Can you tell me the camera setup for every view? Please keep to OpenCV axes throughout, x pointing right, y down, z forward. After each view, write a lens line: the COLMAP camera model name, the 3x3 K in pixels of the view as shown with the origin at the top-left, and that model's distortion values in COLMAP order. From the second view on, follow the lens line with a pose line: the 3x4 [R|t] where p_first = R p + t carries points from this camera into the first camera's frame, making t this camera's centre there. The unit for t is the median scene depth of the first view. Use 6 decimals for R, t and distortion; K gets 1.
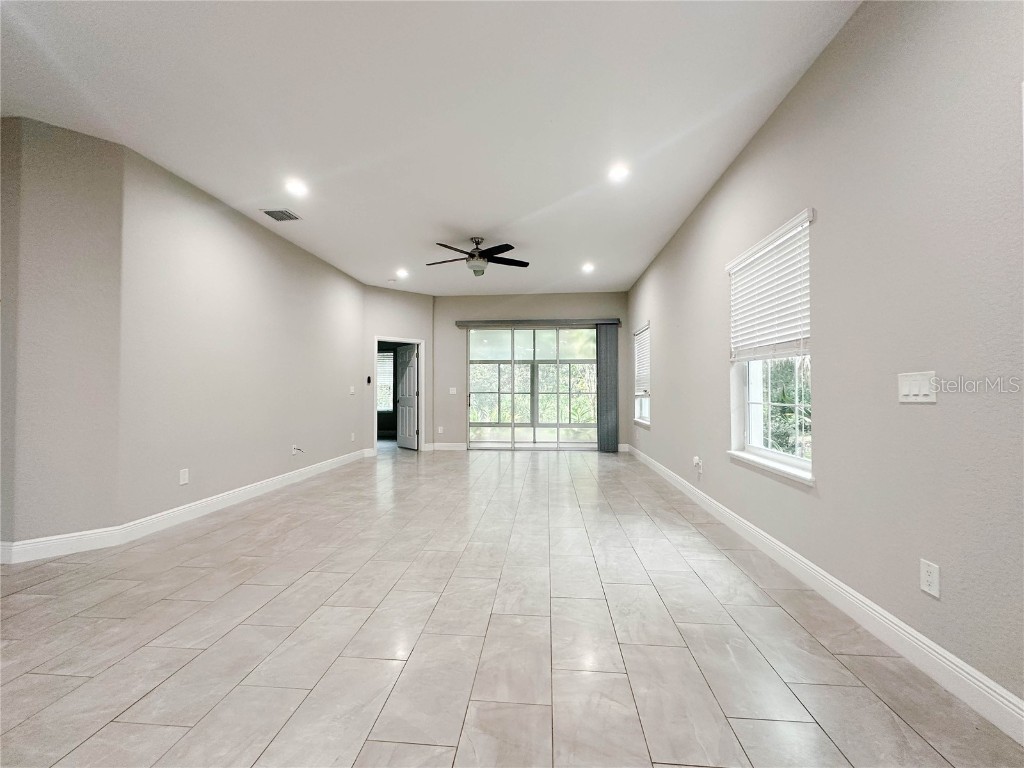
lens RADIAL K [[411.3, 0, 507.7], [0, 411.3, 382.1], [0, 0, 1]] dist [-0.002242, 0.000394]
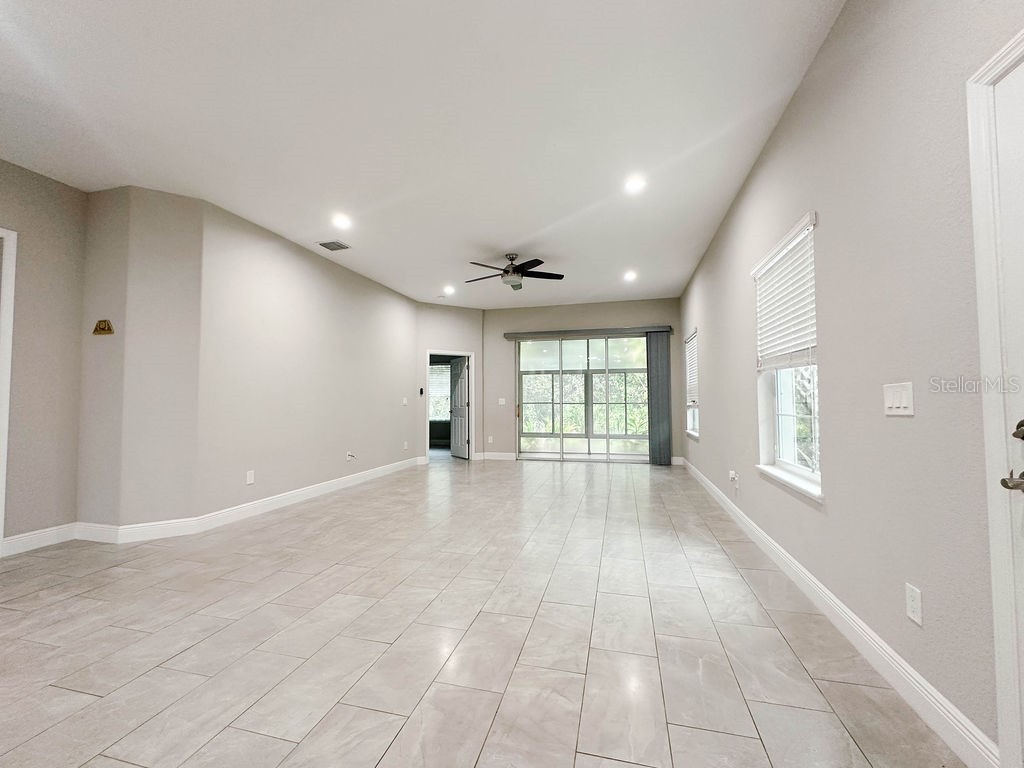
lens RADIAL K [[411.3, 0, 499.2], [0, 411.3, 382.9], [0, 0, 1]] dist [-0.002242, 0.000394]
pose [[0.986581, -0.010499, -0.162933, 0.124879], [0.006795, 0.999706, -0.023278, -0.004497], [0.163130, 0.021859, 0.986362, -0.041244]]
